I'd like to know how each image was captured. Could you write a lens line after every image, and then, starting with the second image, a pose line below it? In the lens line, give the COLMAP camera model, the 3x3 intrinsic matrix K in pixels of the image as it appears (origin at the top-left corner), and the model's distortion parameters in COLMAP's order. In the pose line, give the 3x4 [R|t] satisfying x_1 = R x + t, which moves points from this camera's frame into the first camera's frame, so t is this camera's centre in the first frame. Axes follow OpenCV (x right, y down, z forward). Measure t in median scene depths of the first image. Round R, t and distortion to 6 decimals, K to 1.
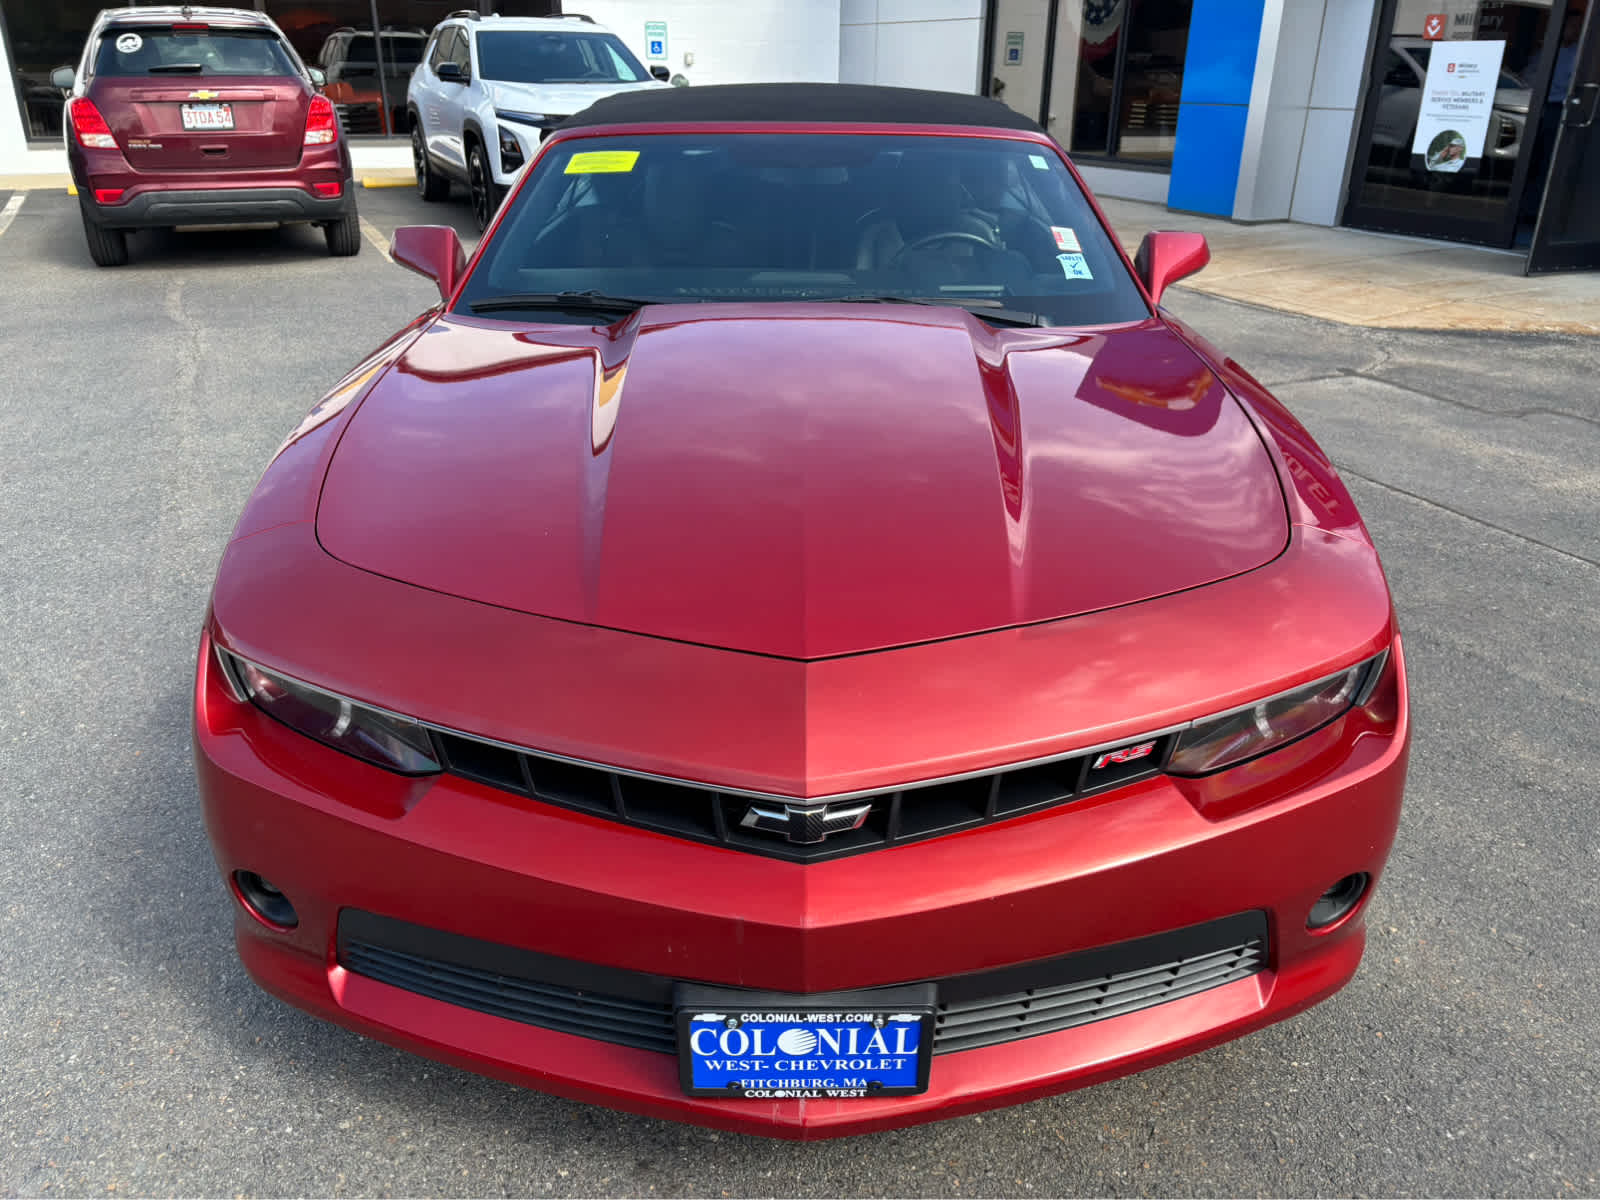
lens RADIAL K [[1199.4, 0, 804.4], [0, 1199.4, 584.8], [0, 0, 1]] dist [0.086375, -0.096630]
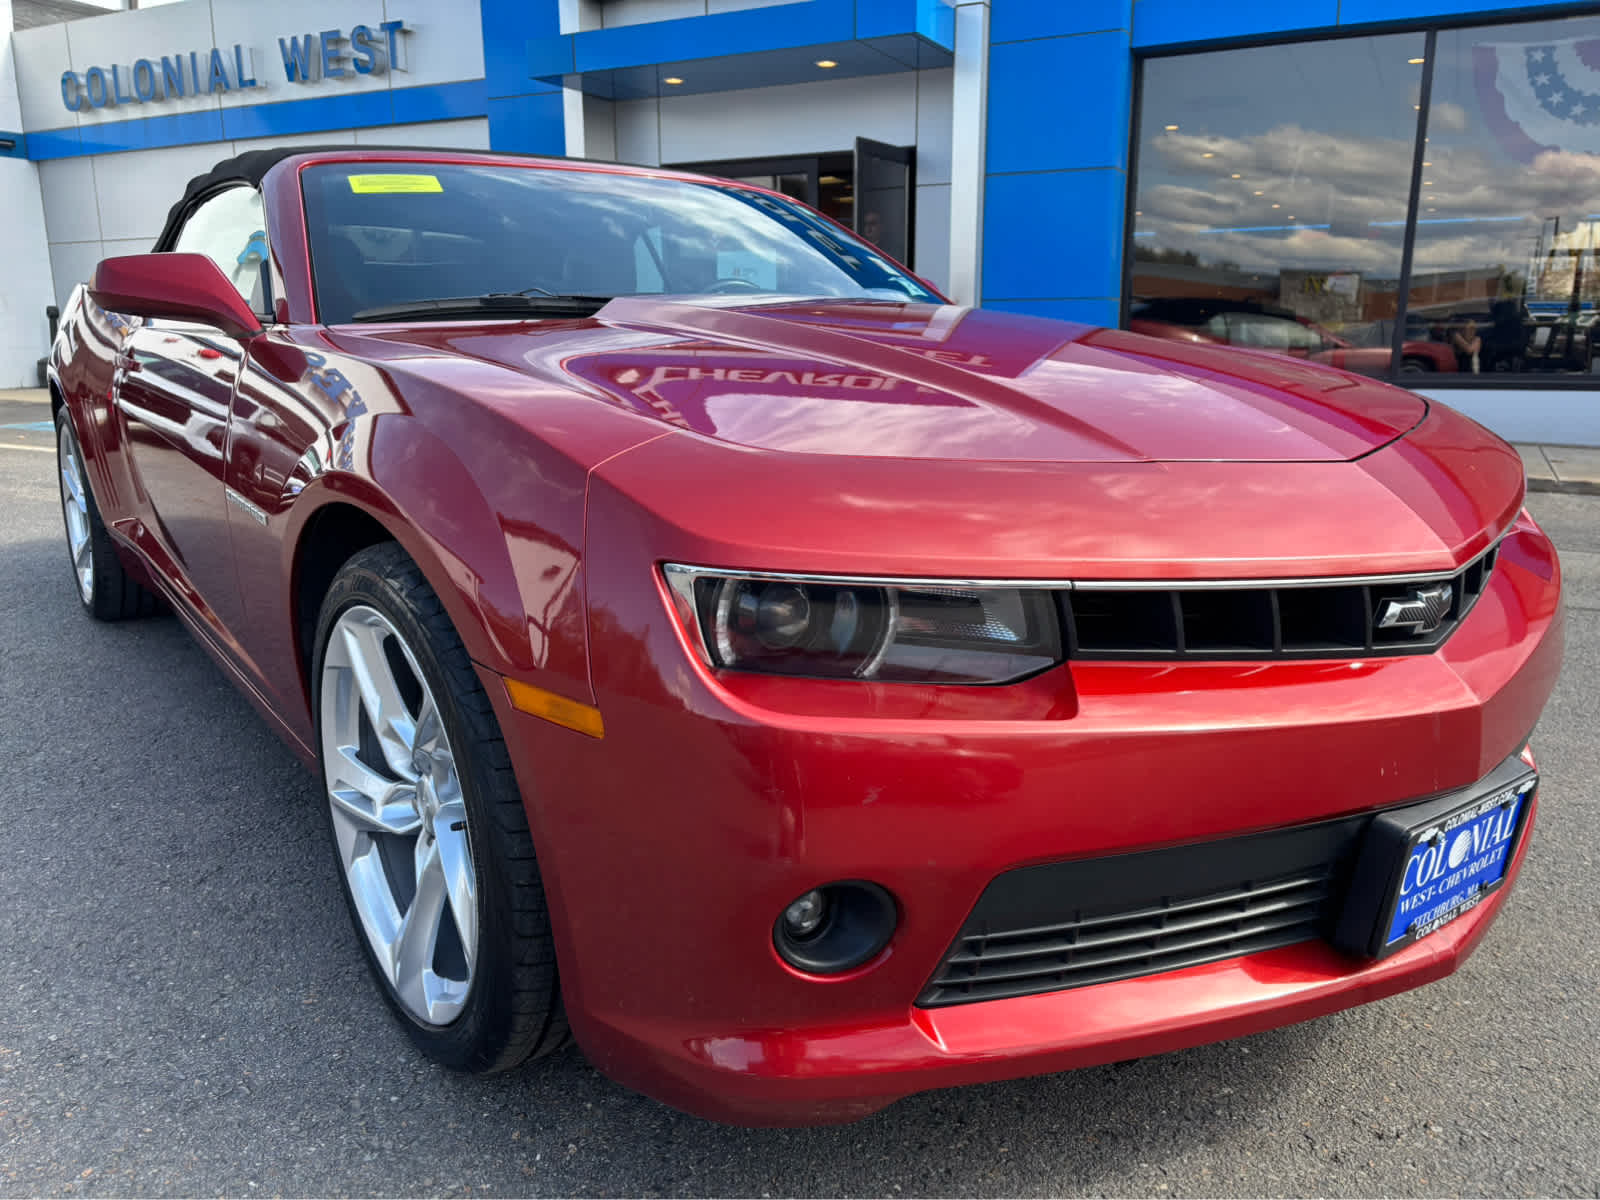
lens RADIAL K [[1202.6, 0, 820.4], [0, 1202.6, 596.2], [0, 0, 1]] dist [0.093090, -0.109237]
pose [[0.803368, -0.141388, 0.578454, -0.778485], [0.243161, 0.964615, -0.101932, 0.138787], [-0.543574, 0.222546, 0.809321, 0.386349]]
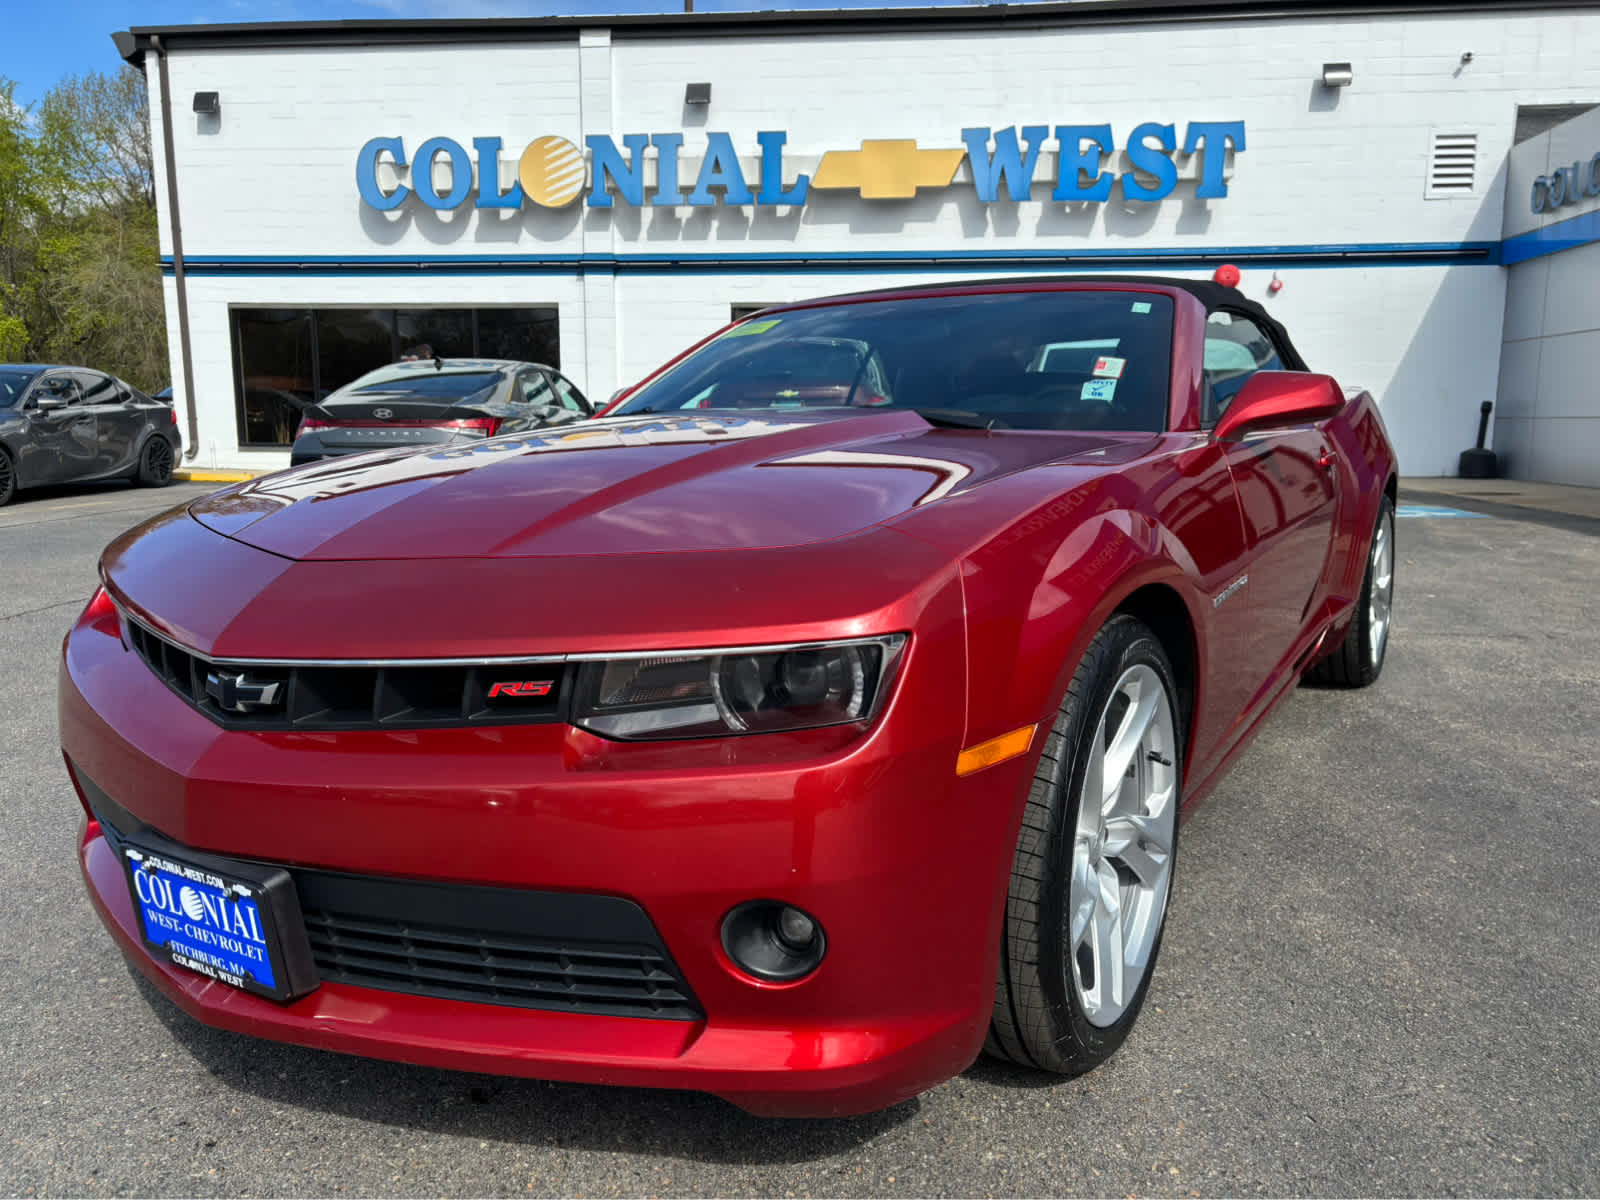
lens RADIAL K [[1212.7, 0, 791.0], [0, 1212.7, 594.7], [0, 0, 1]] dist [0.015082, -0.005124]
pose [[0.844293, 0.062581, -0.532215, 0.832336], [-0.198307, 0.959139, -0.201807, 0.192504], [0.497839, 0.275926, 0.822205, 0.261072]]
